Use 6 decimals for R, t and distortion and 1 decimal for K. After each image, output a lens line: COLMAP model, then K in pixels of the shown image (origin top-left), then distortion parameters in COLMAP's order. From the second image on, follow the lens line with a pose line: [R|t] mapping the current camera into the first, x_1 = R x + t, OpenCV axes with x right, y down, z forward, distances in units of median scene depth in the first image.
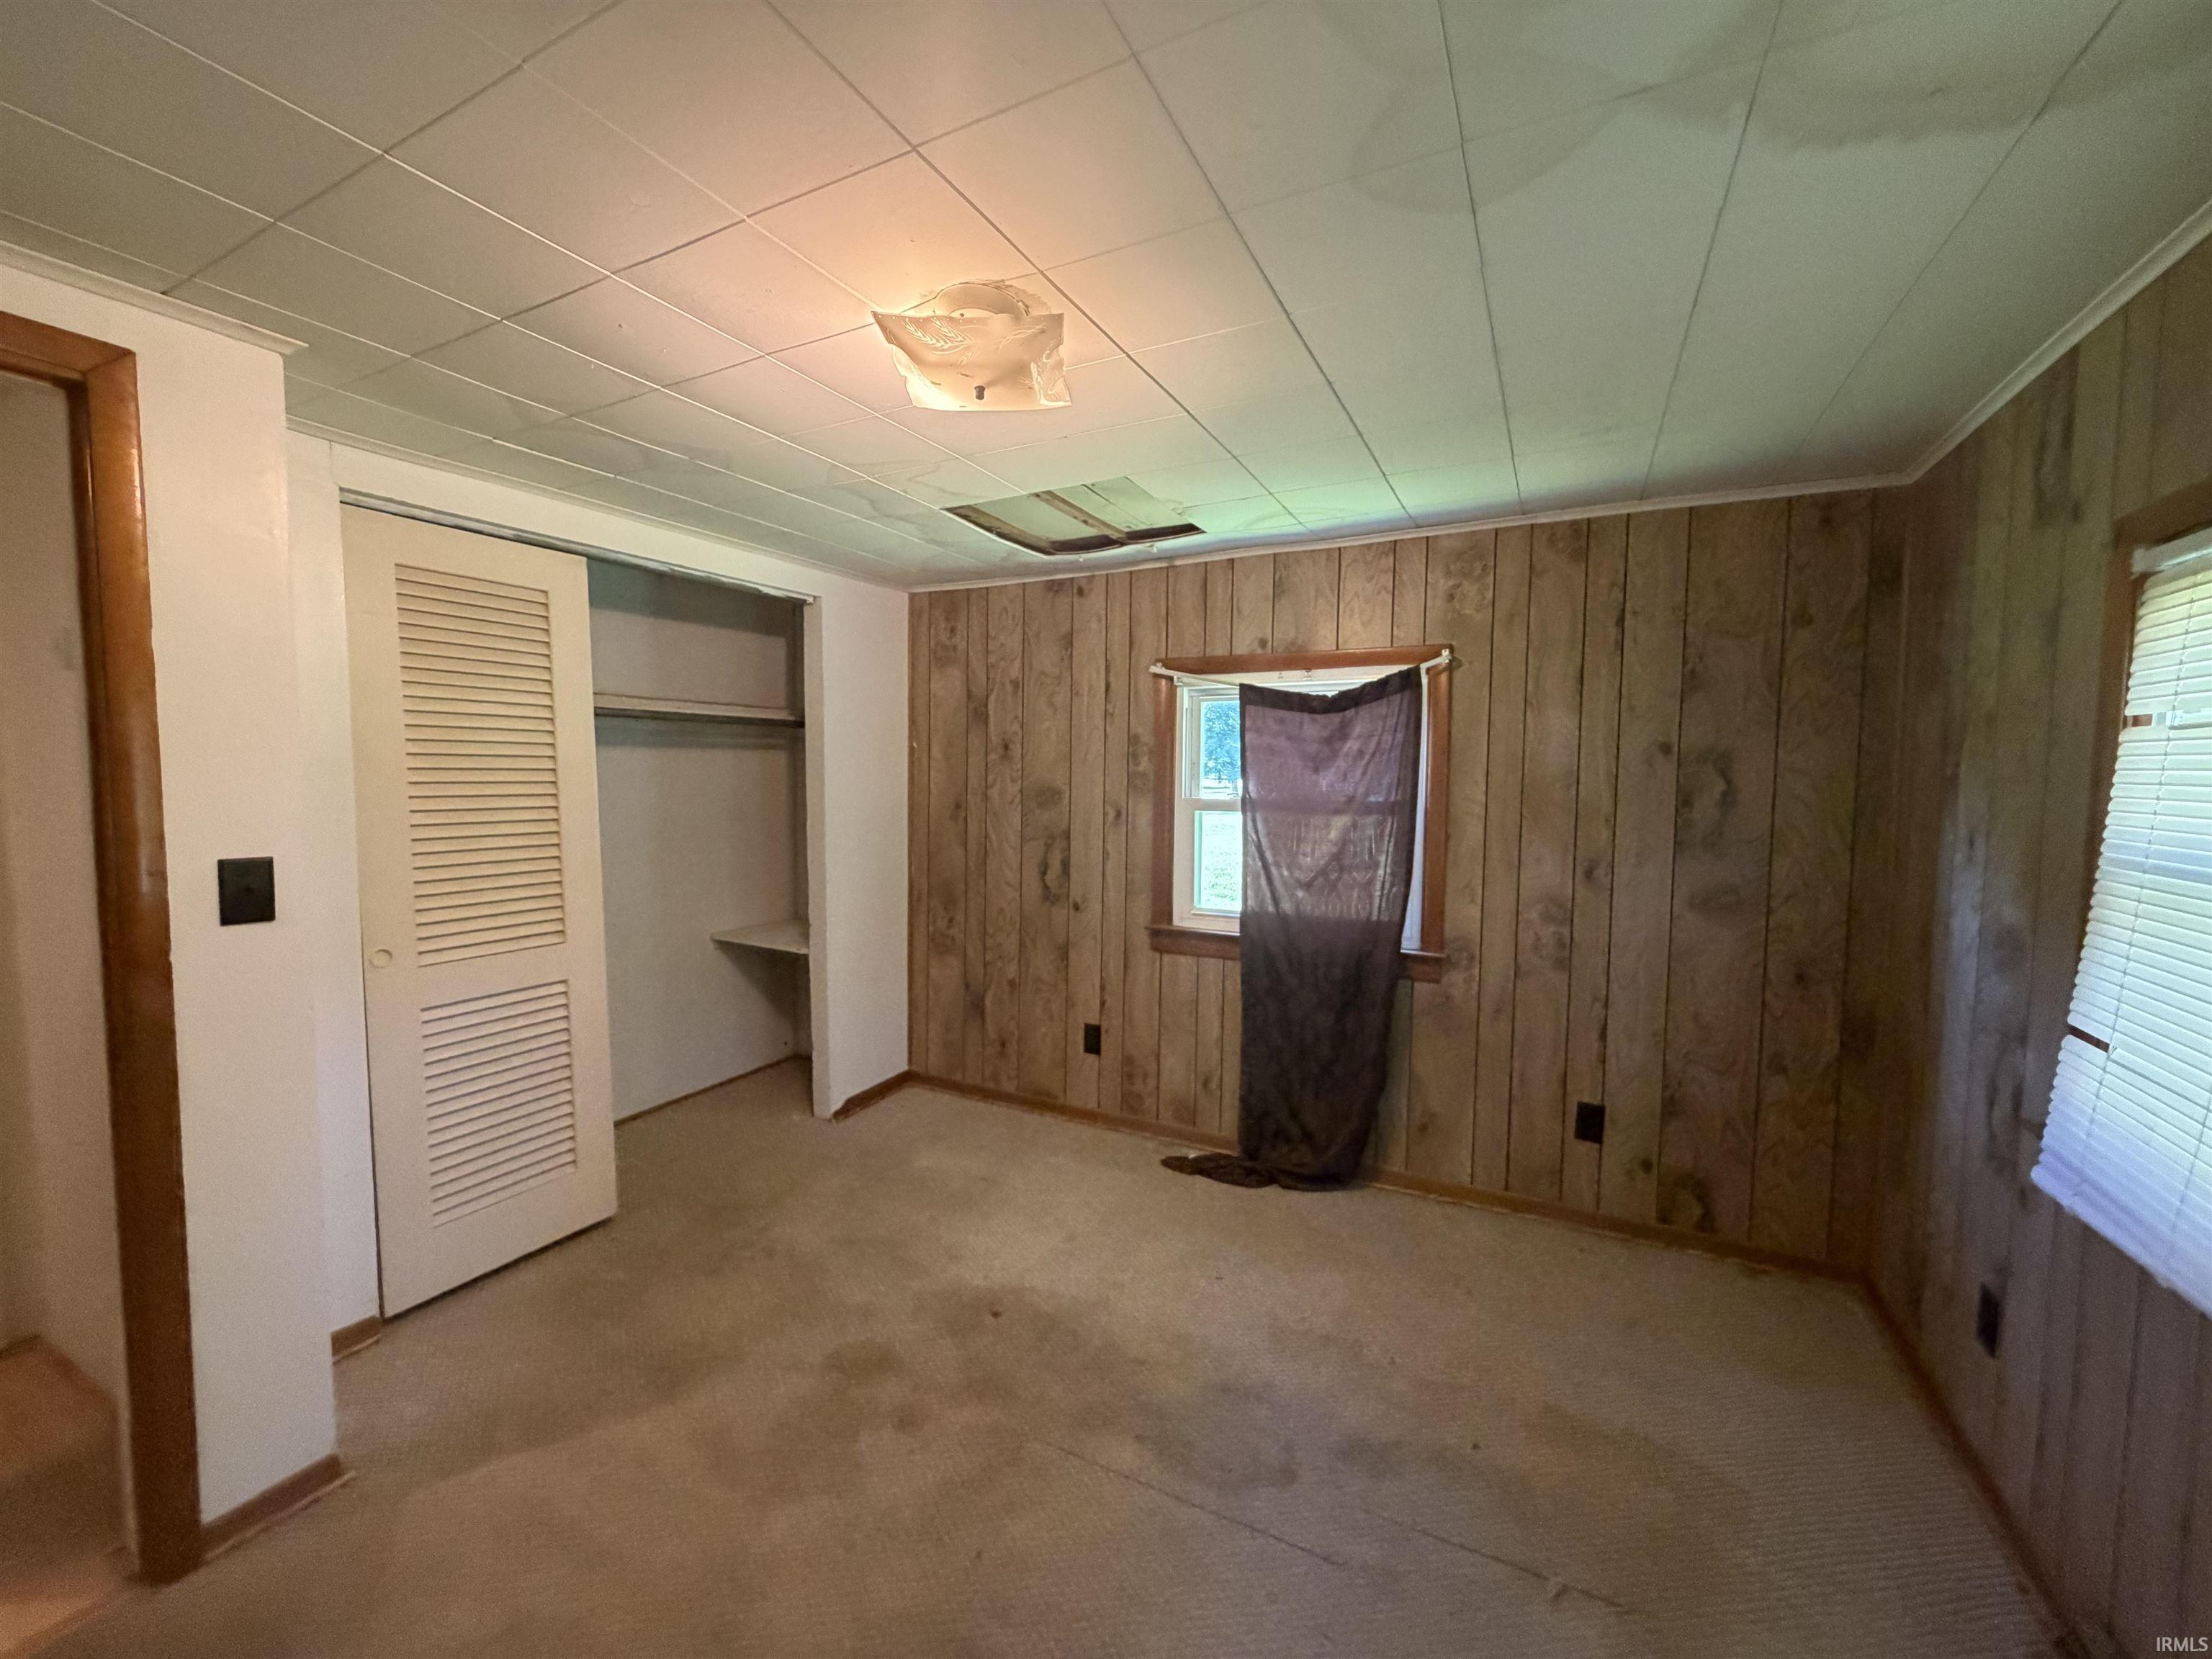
lens RADIAL K [[886.9, 0, 1102.8], [0, 886.9, 830.4], [0, 0, 1]] dist [0.001312, 0.000188]
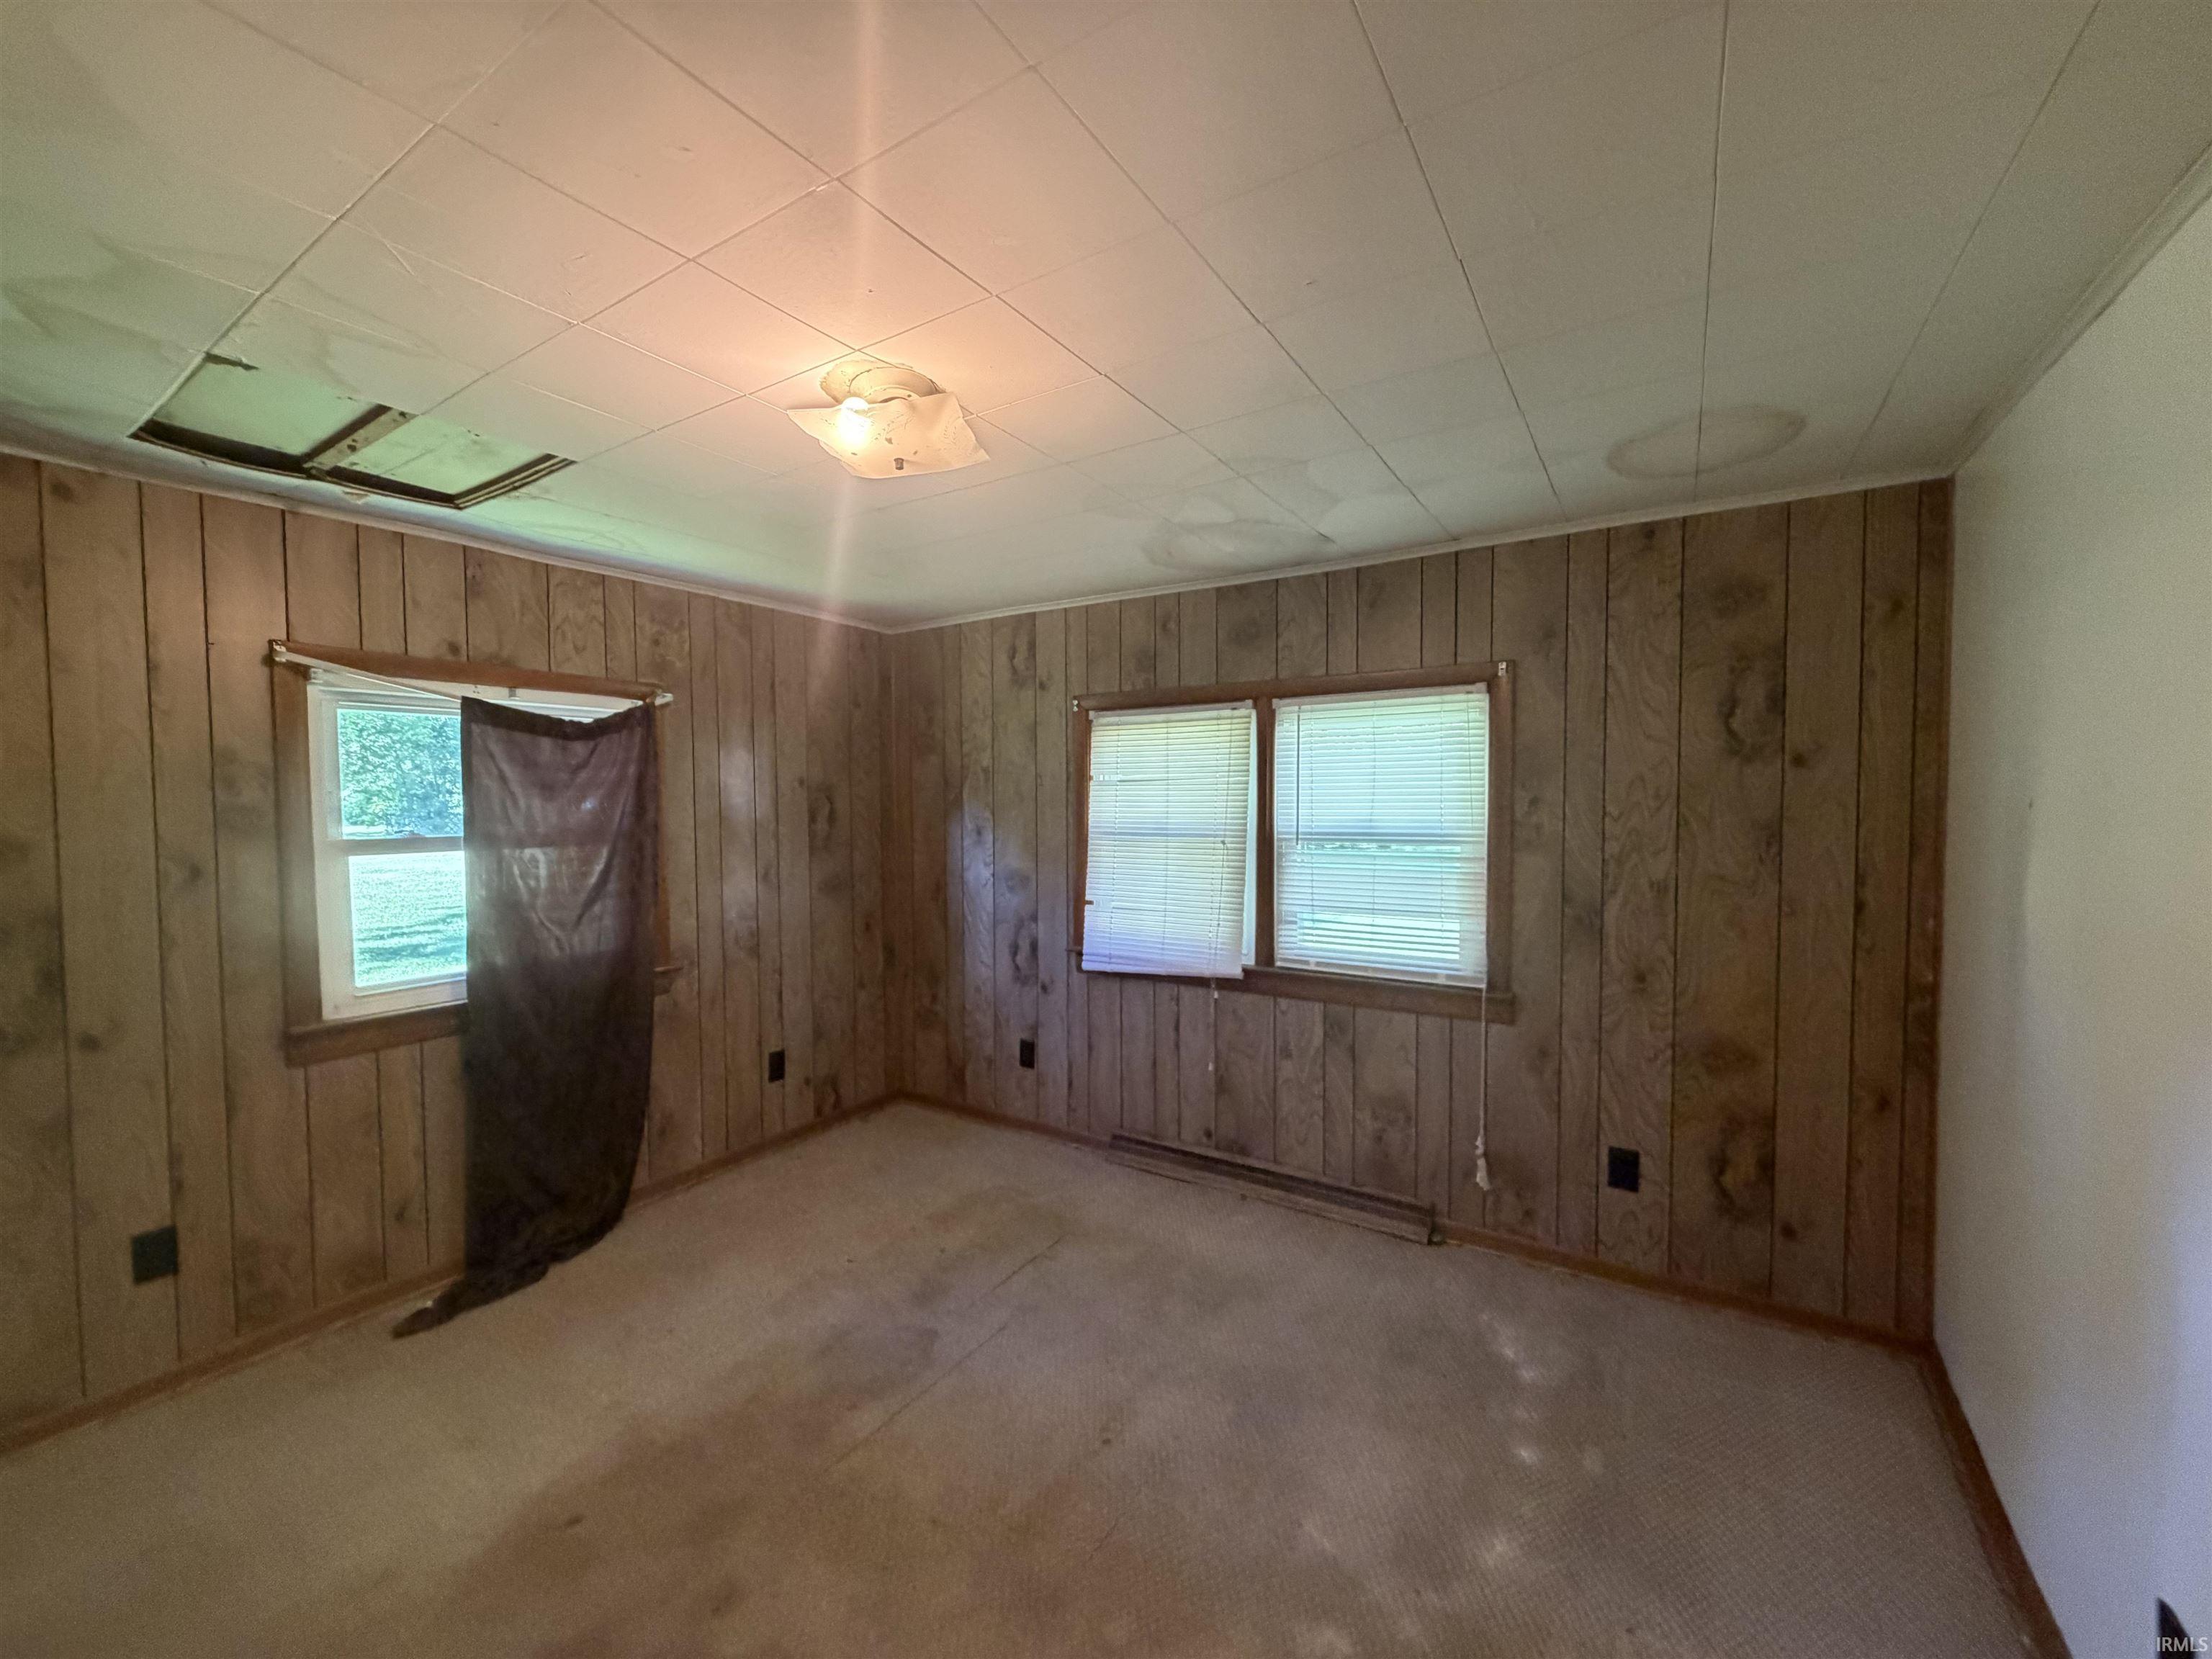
lens RADIAL K [[886.9, 0, 1104.8], [0, 886.9, 830.1], [0, 0, 1]] dist [0.001312, 0.000188]
pose [[0.085228, -0.044861, 0.995351, -0.657993], [0.068985, 0.996854, 0.039022, -0.033997], [-0.993970, 0.065338, 0.088055, 0.359665]]
